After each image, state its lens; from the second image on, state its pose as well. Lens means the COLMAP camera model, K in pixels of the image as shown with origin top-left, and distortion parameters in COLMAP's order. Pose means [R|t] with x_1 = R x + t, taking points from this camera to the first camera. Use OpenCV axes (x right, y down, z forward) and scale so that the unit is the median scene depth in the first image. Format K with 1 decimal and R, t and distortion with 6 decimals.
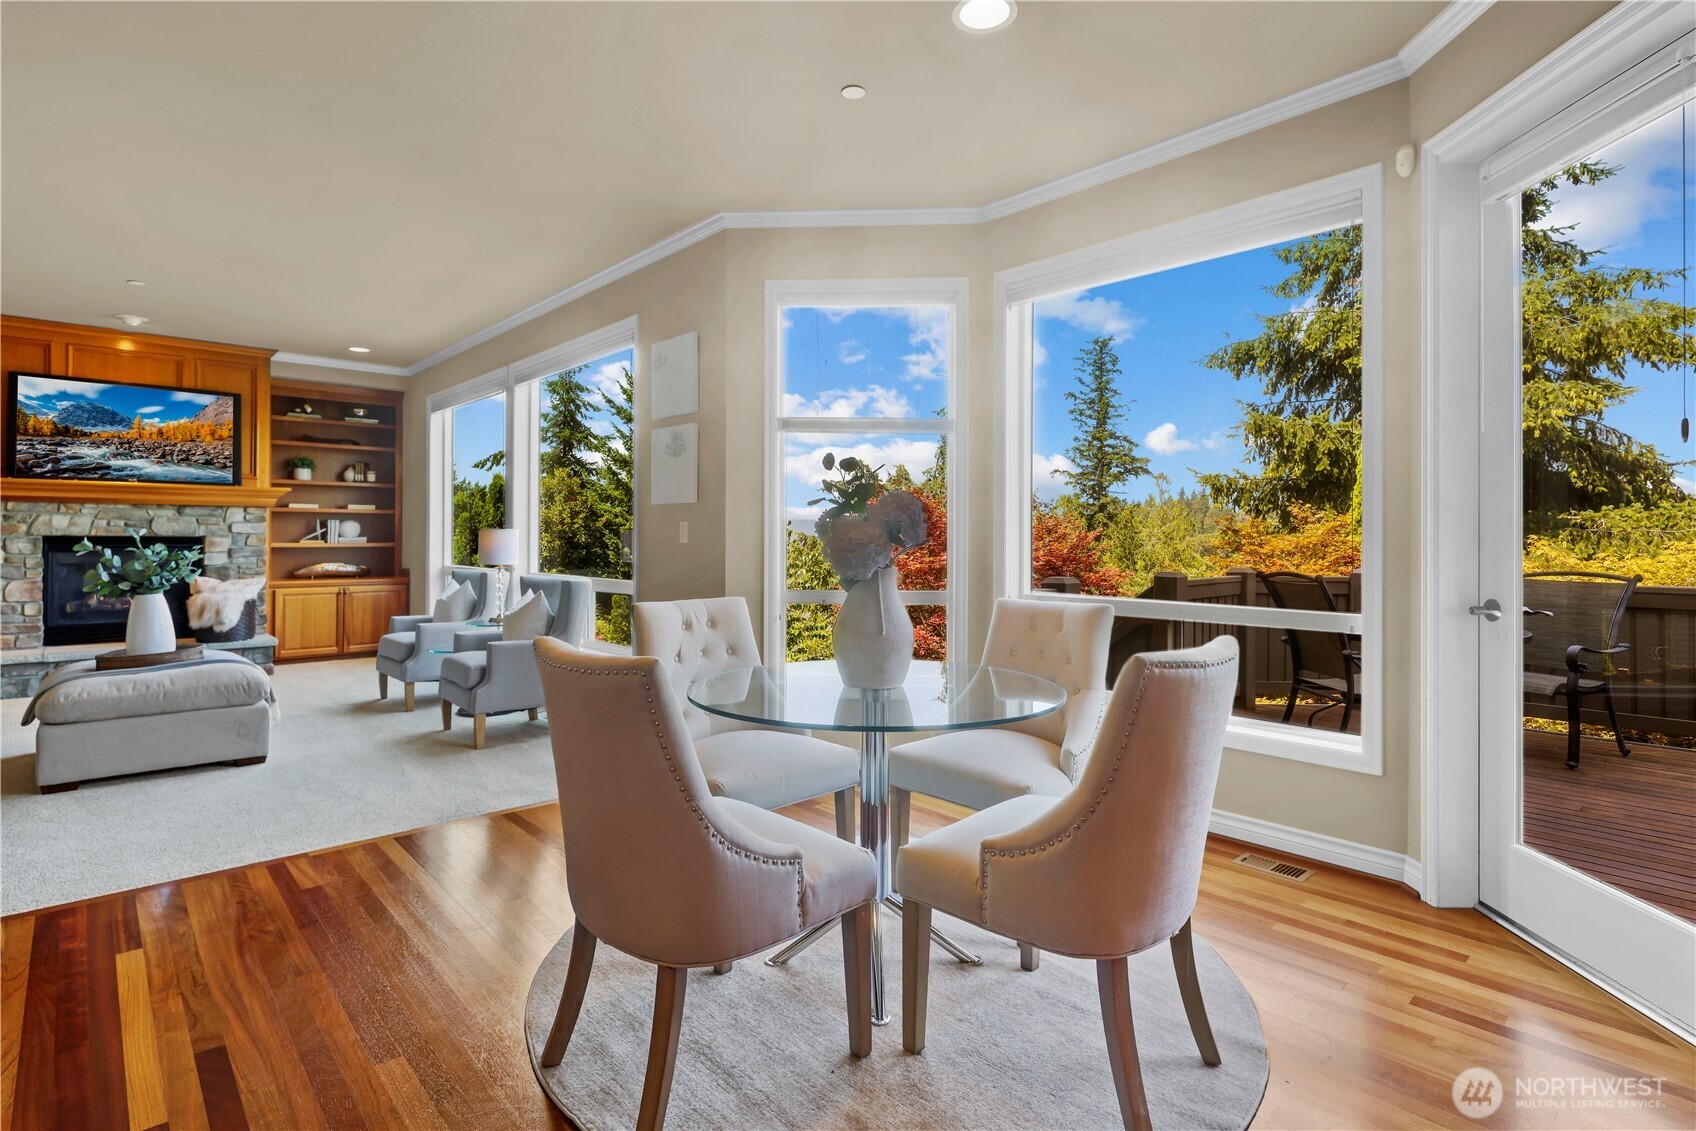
lens RADIAL K [[826.4, 0, 831.8], [0, 826.4, 533.8], [0, 0, 1]] dist [-0.000414, 0.000053]
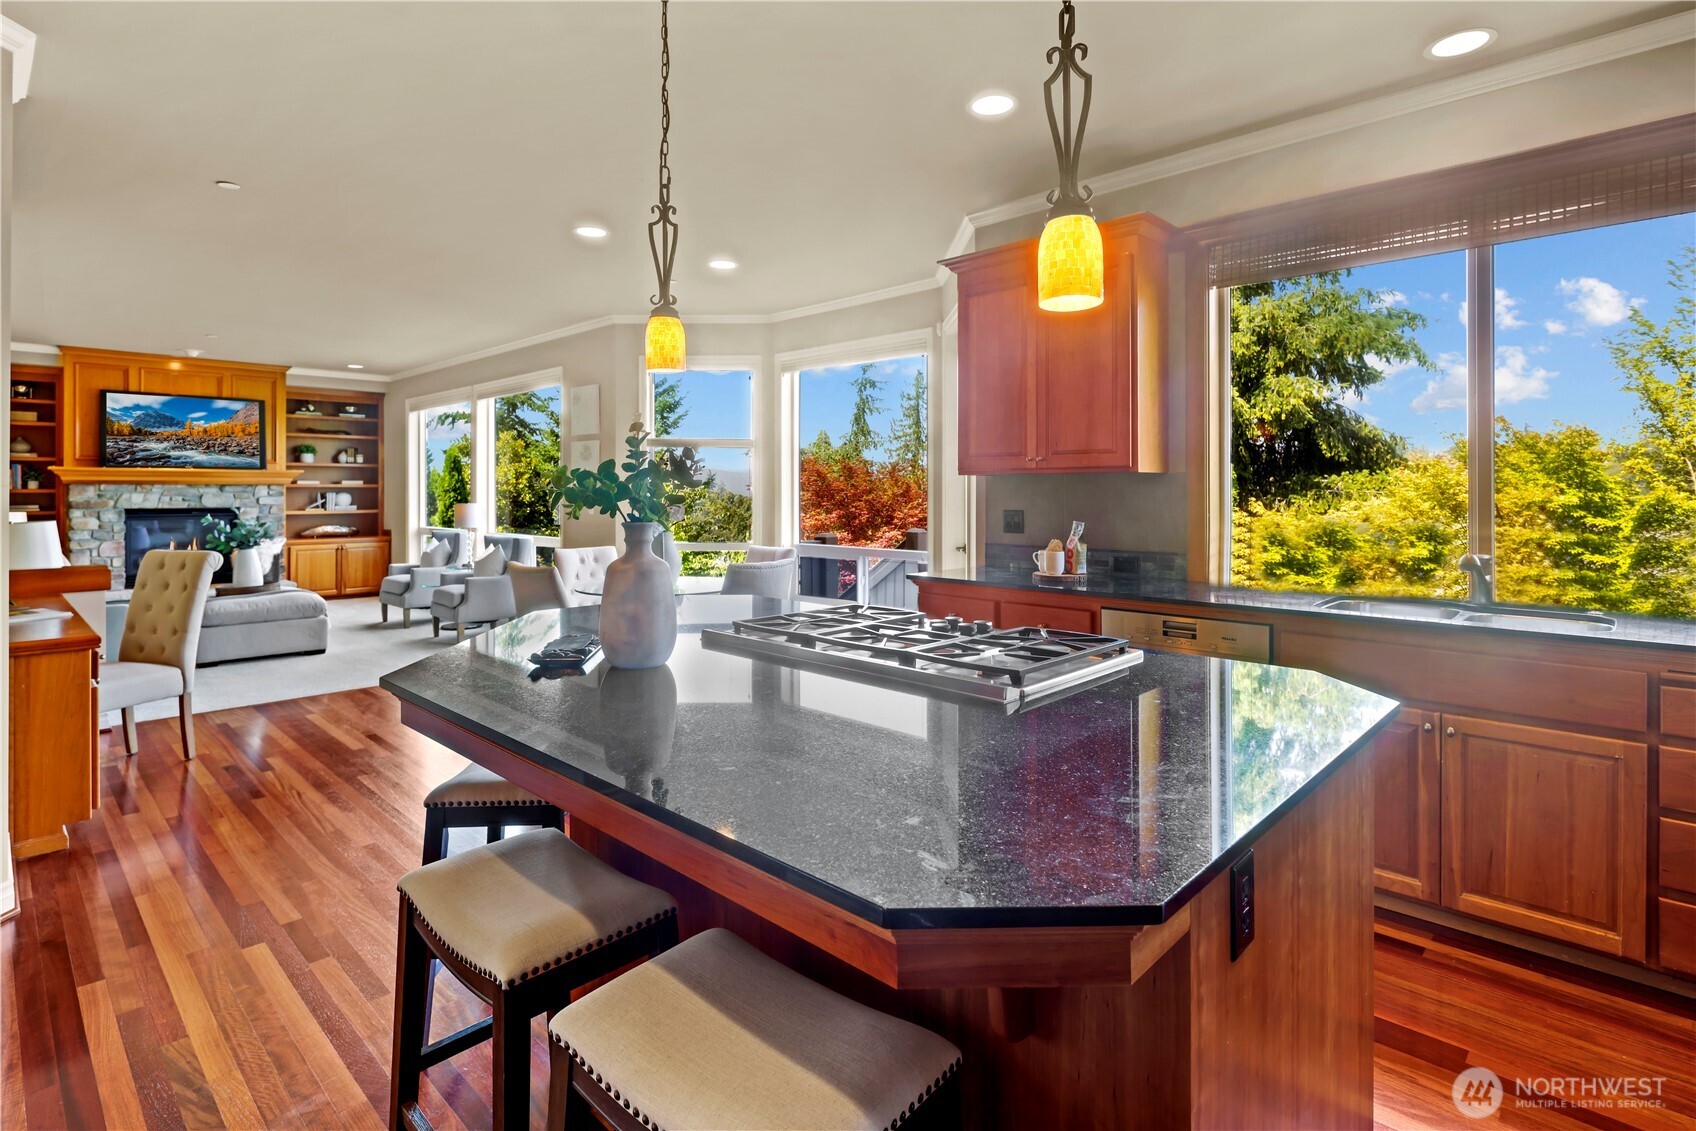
lens RADIAL K [[826.4, 0, 838.7], [0, 826.4, 494.2], [0, 0, 1]] dist [-0.000414, 0.000053]
pose [[0.997690, -0.005707, 0.067692, 0.122555], [0.005143, 0.999951, 0.008500, -0.024777], [-0.067737, -0.008133, 0.997670, -0.406702]]
